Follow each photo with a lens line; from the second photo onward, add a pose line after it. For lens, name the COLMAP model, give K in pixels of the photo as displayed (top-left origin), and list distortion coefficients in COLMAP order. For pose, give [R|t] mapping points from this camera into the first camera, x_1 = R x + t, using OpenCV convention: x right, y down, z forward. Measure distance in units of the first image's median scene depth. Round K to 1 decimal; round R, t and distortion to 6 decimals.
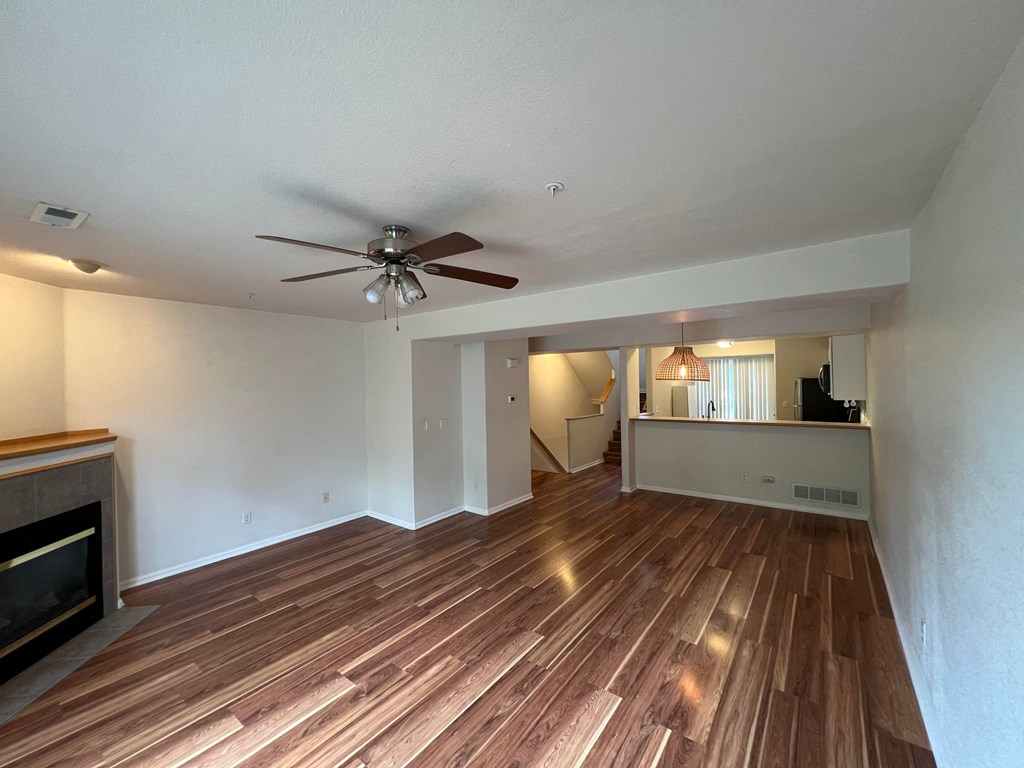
lens RADIAL K [[408.4, 0, 509.5], [0, 408.4, 384.0], [0, 0, 1]] dist [-0.002459, 0.000038]
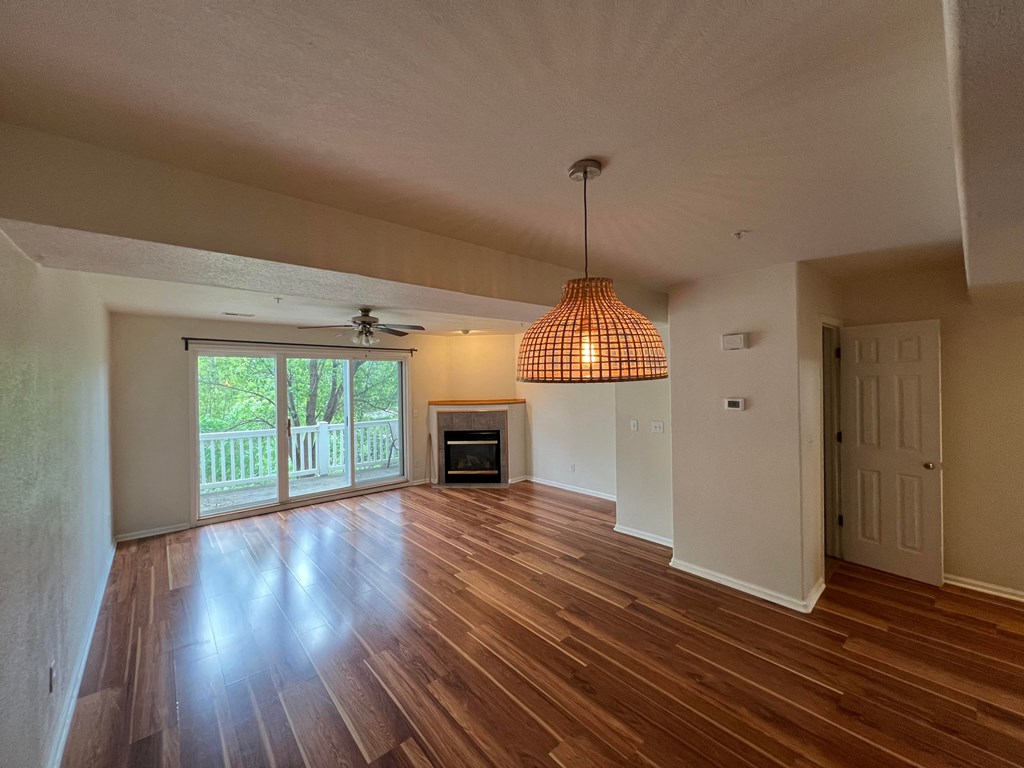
lens RADIAL K [[408.4, 0, 512.1], [0, 408.4, 383.2], [0, 0, 1]] dist [-0.002459, 0.000038]
pose [[-0.191091, 0.026627, -0.981211, 1.017687], [0.015292, 0.999591, 0.024148, -0.018102], [0.981453, -0.010390, -0.191420, 1.308099]]
